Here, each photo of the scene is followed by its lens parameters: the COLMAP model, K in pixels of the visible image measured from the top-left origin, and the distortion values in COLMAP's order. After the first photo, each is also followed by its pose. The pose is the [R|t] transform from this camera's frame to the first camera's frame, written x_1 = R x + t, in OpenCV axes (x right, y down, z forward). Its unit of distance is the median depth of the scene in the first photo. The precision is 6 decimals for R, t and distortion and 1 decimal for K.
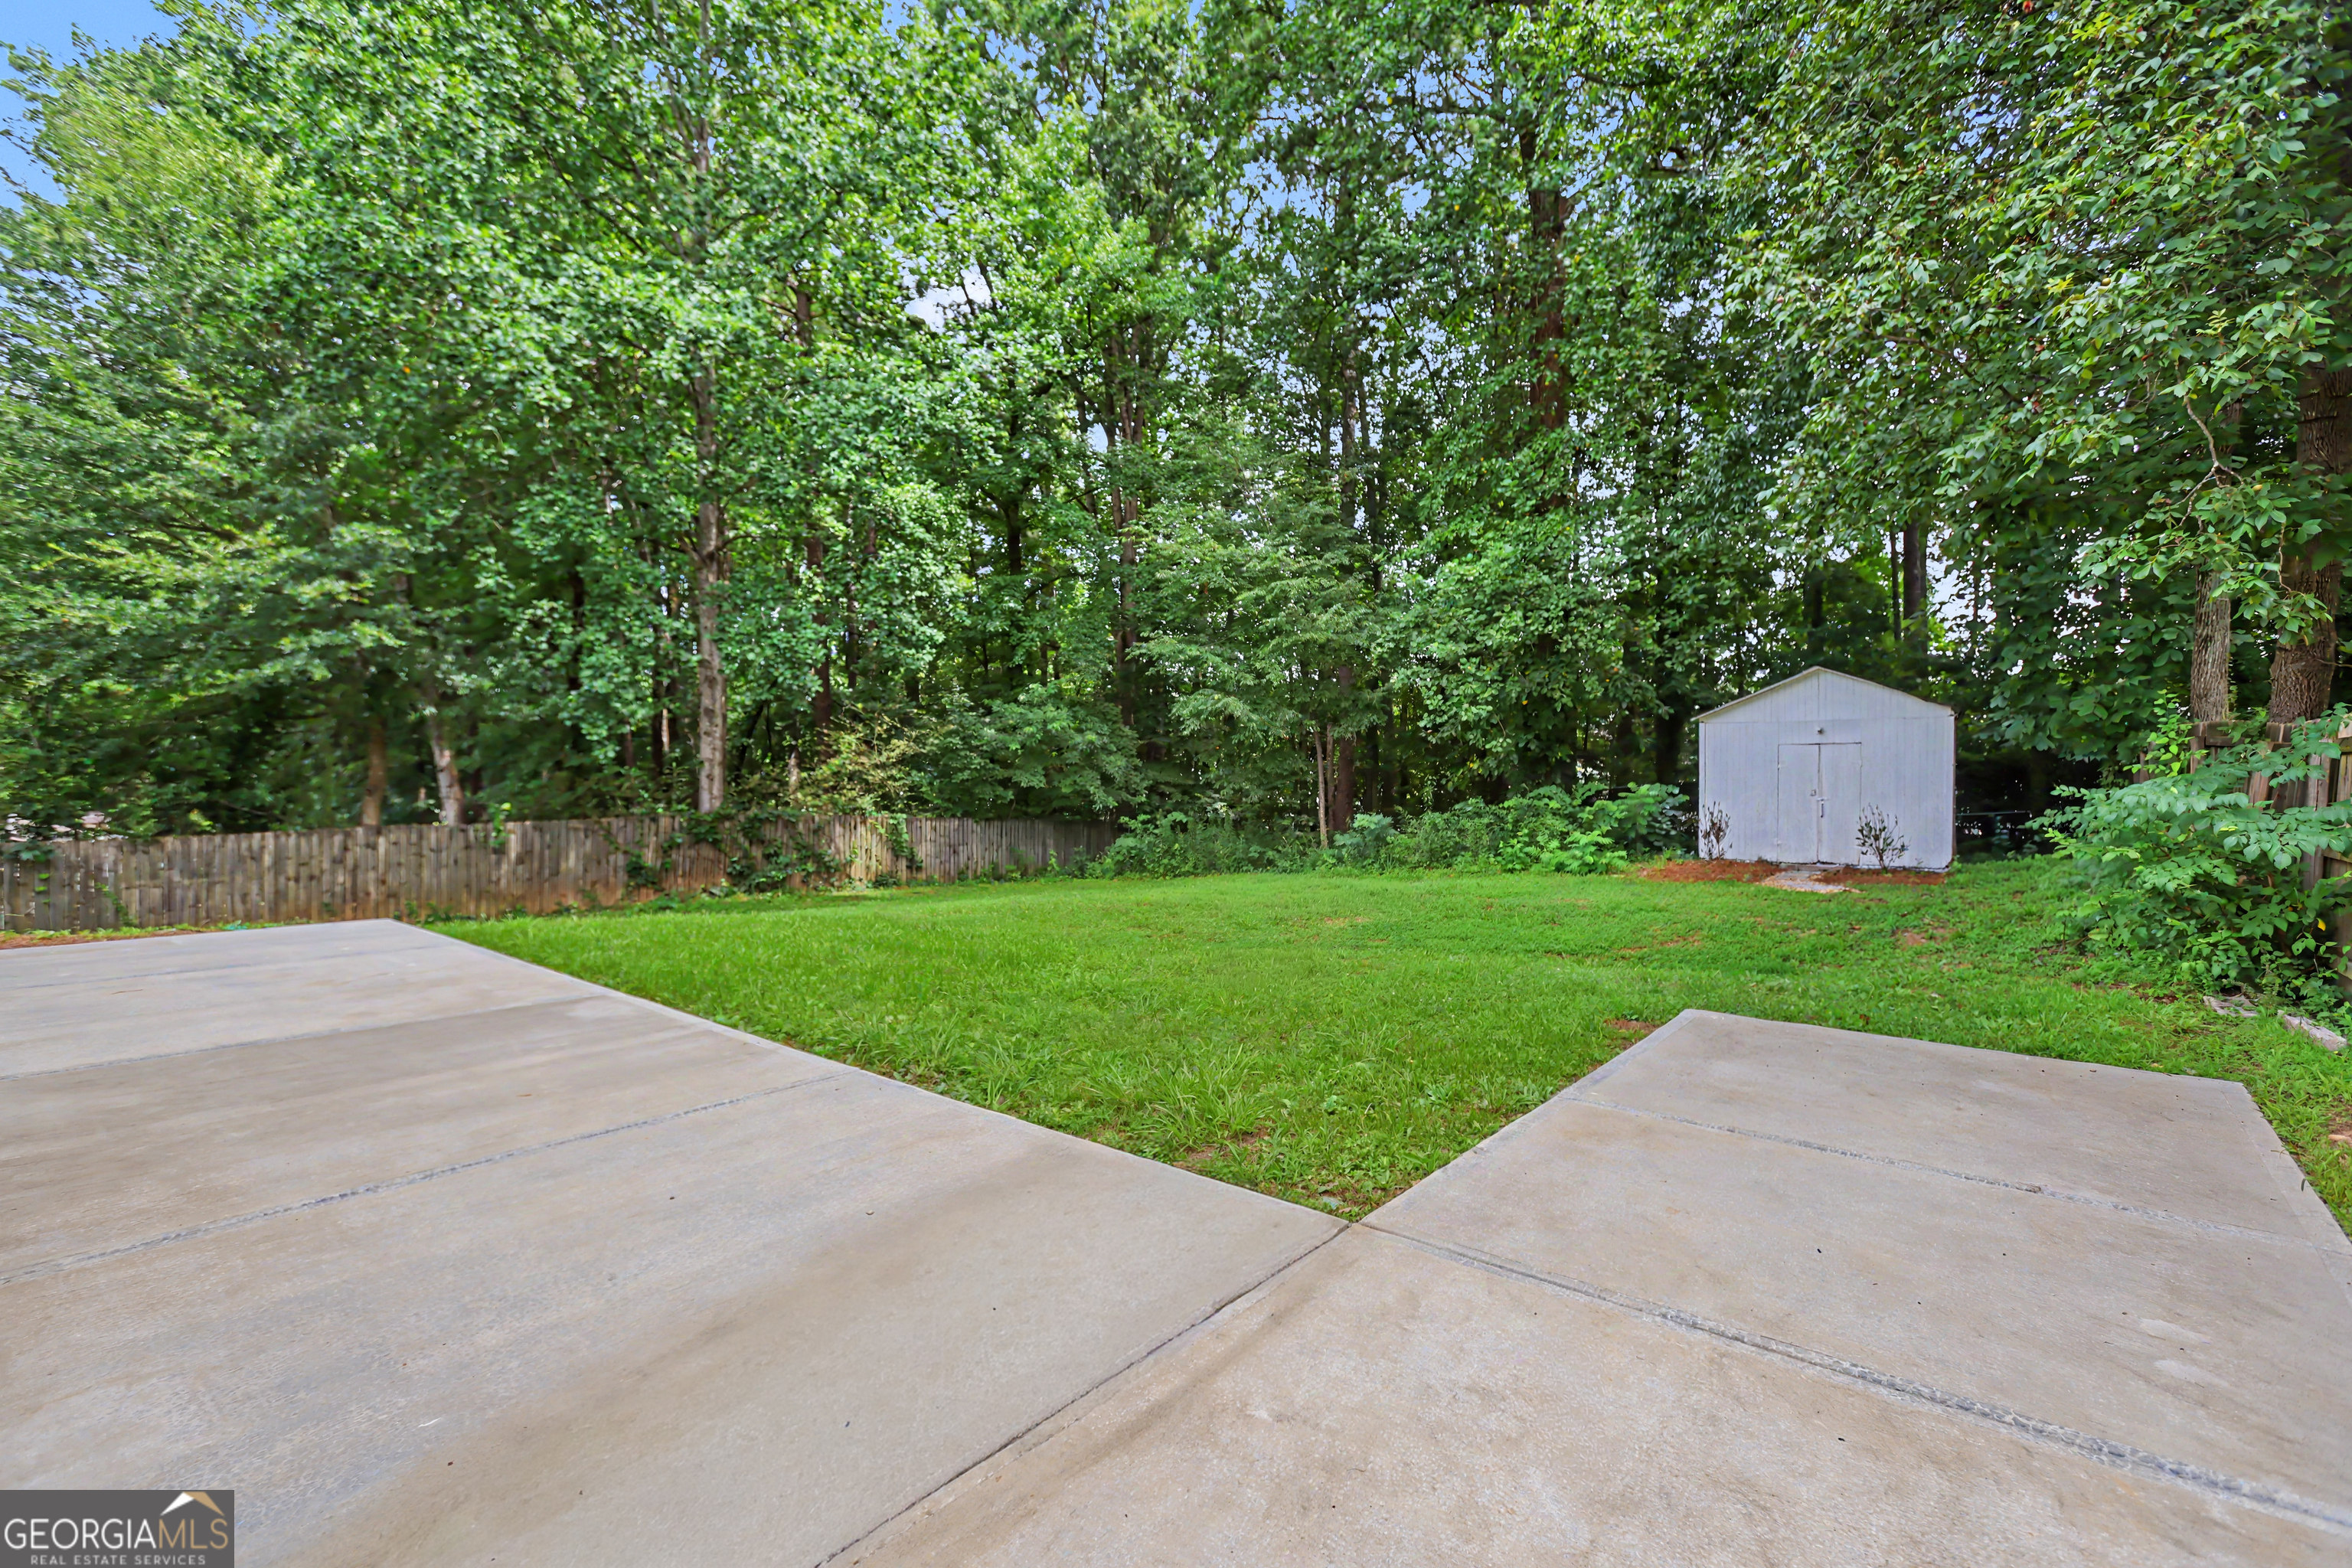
lens RADIAL K [[1266.2, 0, 1176.0], [0, 1266.2, 784.0], [0, 0, 1]] dist [-0.000732, -0.001742]
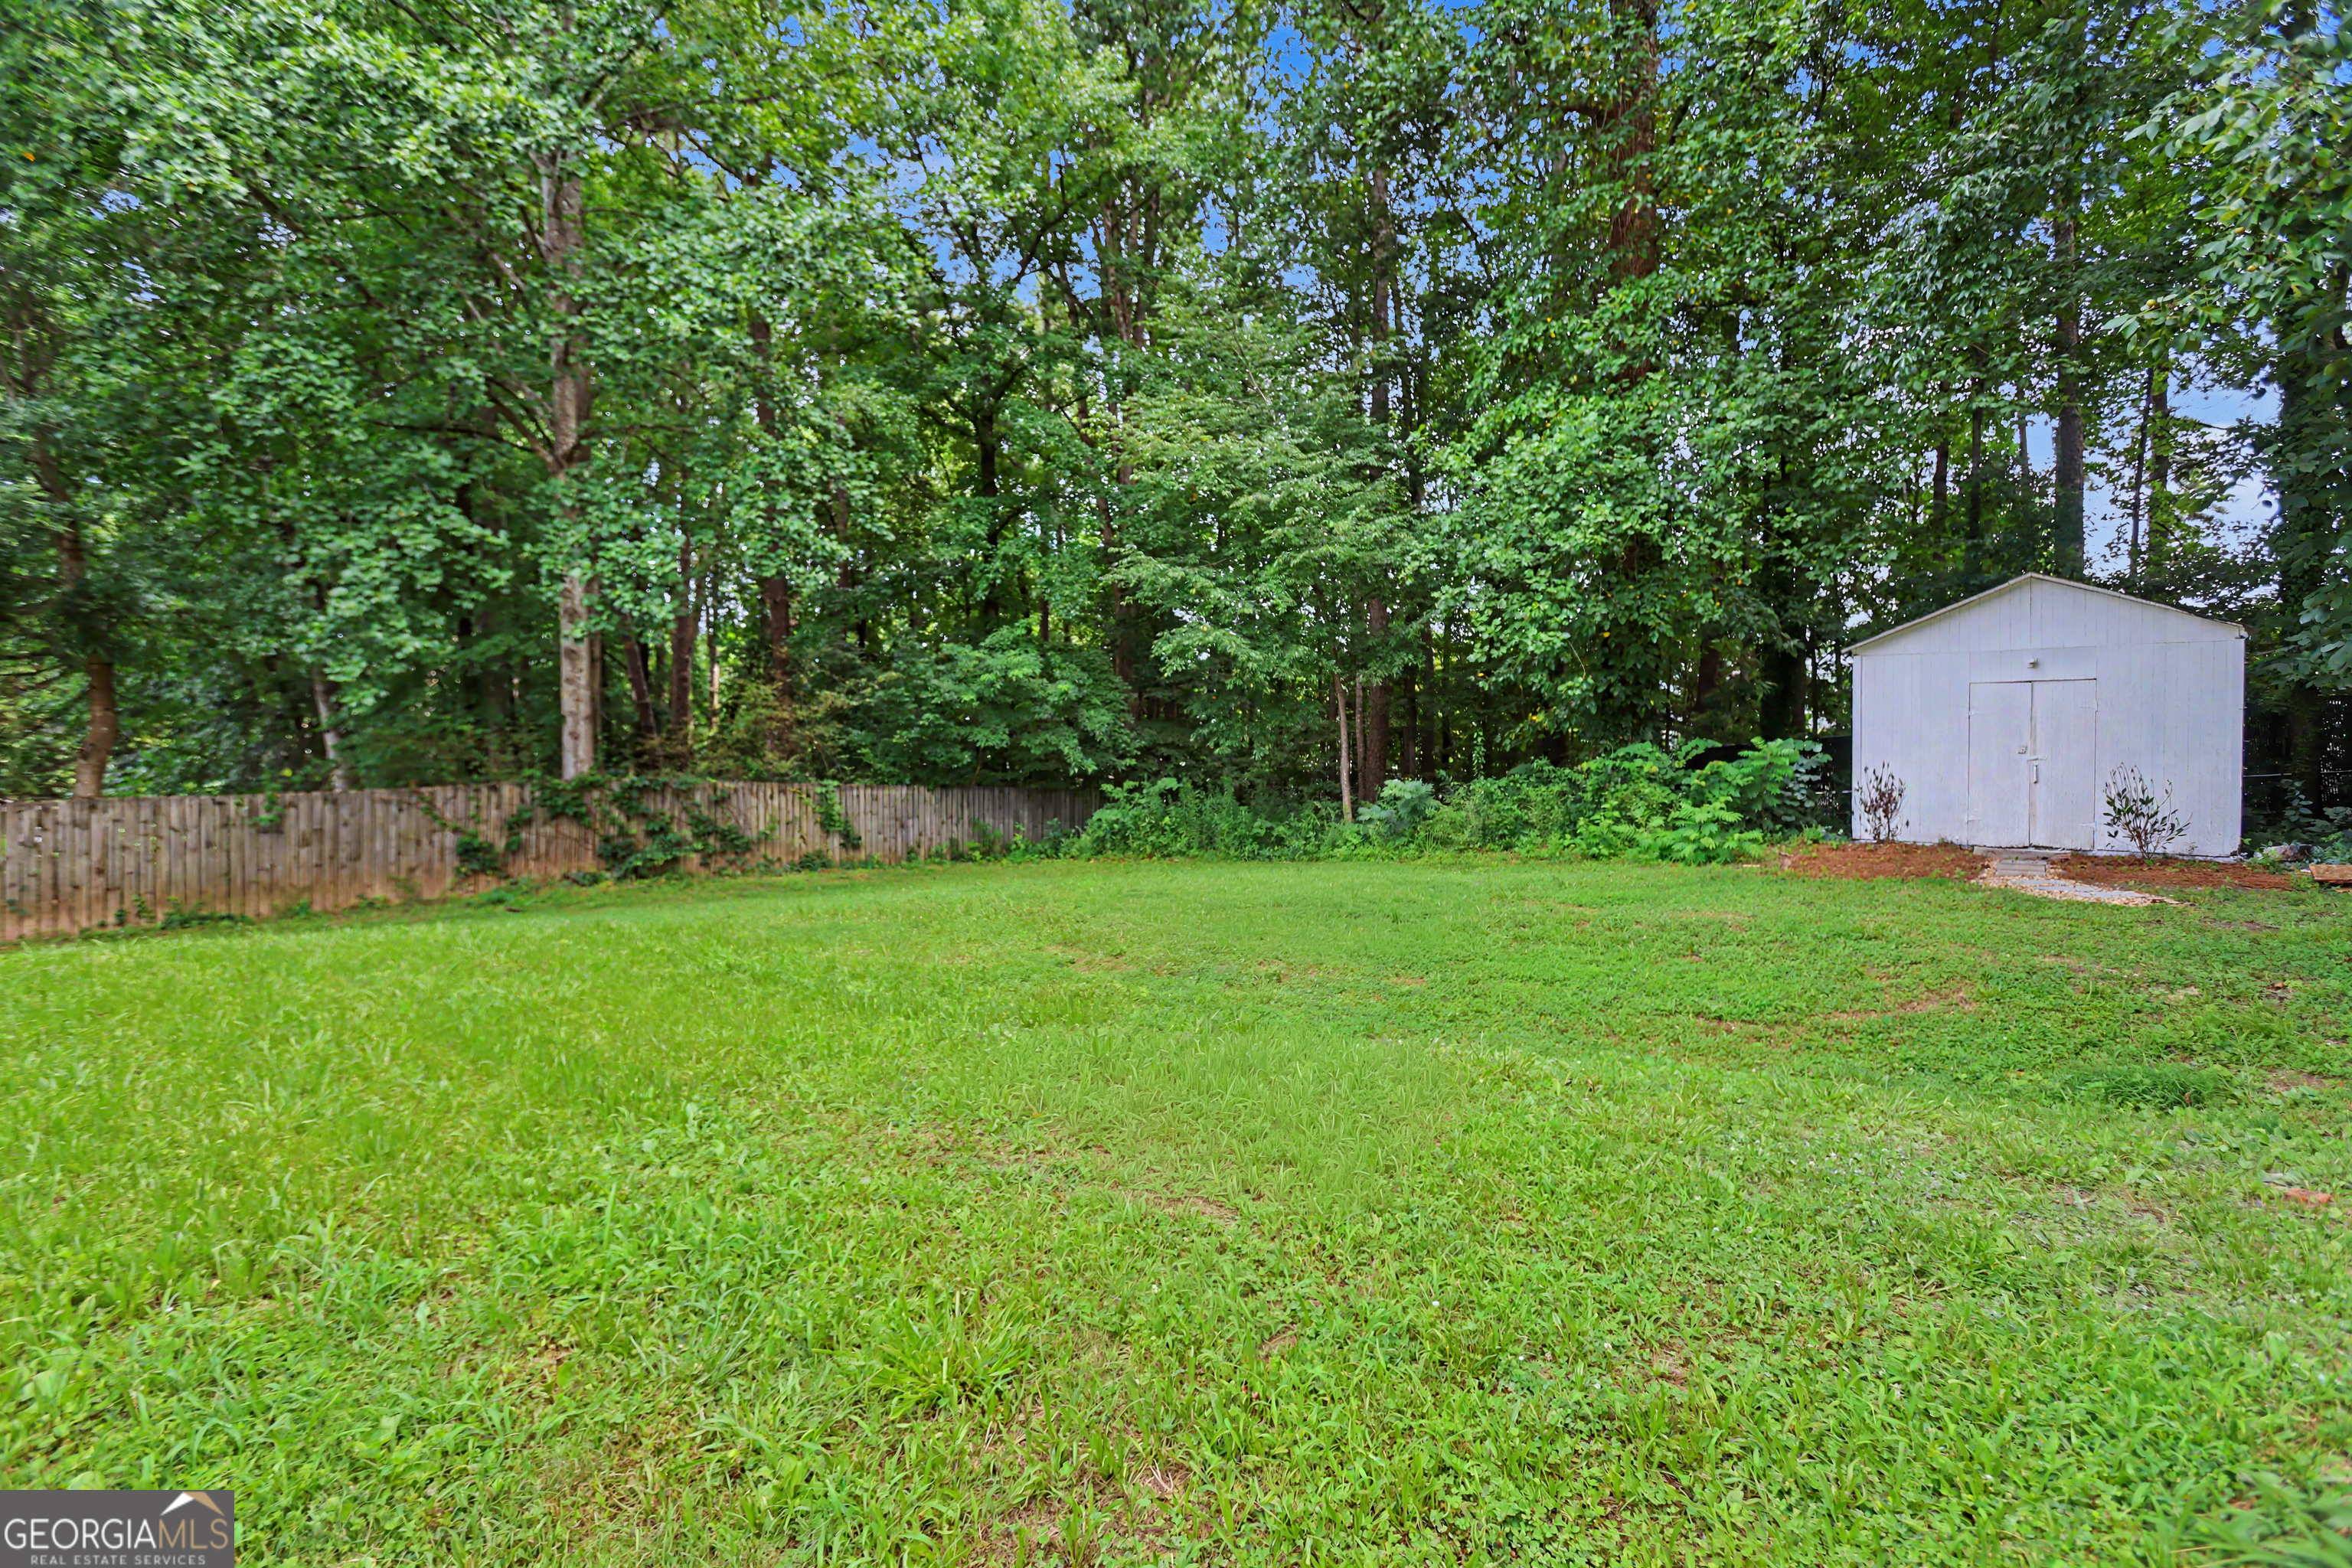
lens RADIAL K [[1244.2, 0, 1167.1], [0, 1244.2, 755.3], [0, 0, 1]] dist [-0.004010, 0.013241]
pose [[0.999105, -0.002253, -0.042238, 0.040043], [0.002429, 0.999989, 0.004121, 0.005089], [0.042228, -0.004220, 0.999099, 0.230066]]
